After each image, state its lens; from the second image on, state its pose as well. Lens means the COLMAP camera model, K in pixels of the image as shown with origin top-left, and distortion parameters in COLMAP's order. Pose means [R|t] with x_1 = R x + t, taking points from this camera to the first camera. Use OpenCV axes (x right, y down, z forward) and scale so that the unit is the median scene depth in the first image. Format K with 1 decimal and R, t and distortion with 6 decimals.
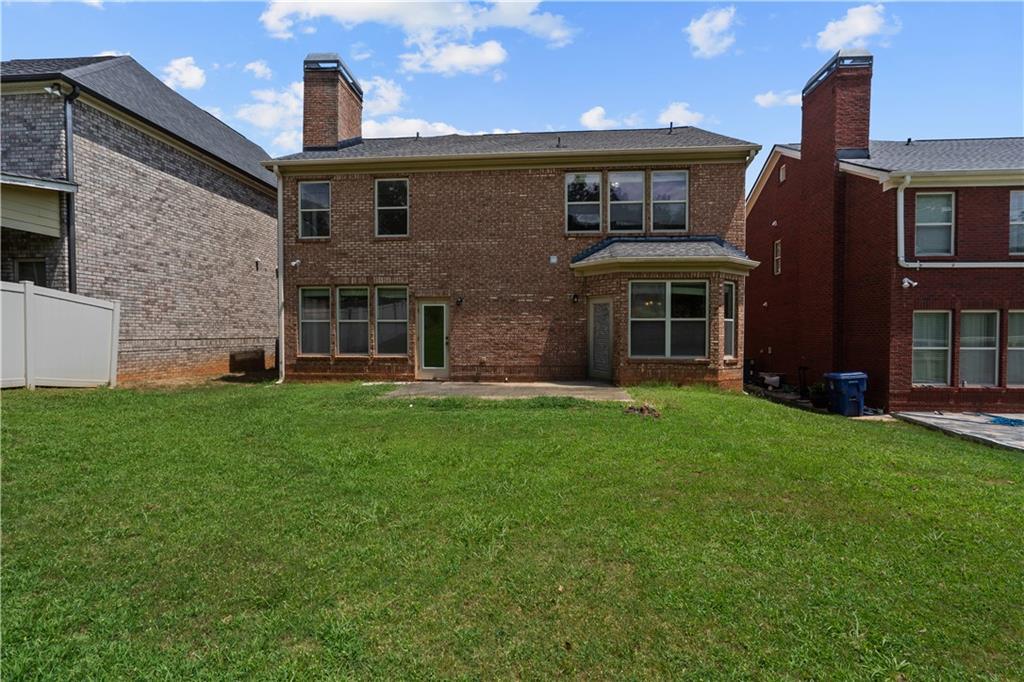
lens RADIAL K [[479.4, 0, 516.6], [0, 479.4, 346.3], [0, 0, 1]] dist [0.000353, -0.000126]
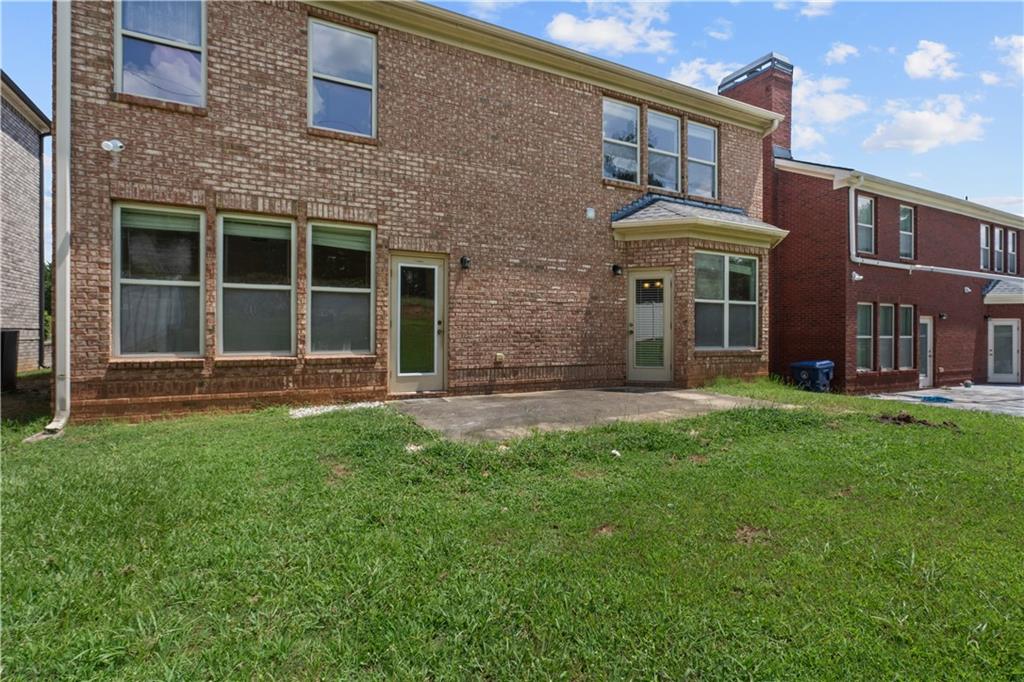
lens RADIAL K [[479.4, 0, 506.7], [0, 479.4, 333.6], [0, 0, 1]] dist [0.000353, -0.000126]
pose [[0.856121, 0.000960, 0.516774, -0.385351], [0.009657, 0.999794, -0.017856, 0.007580], [-0.516685, 0.020277, 0.855935, 0.454304]]
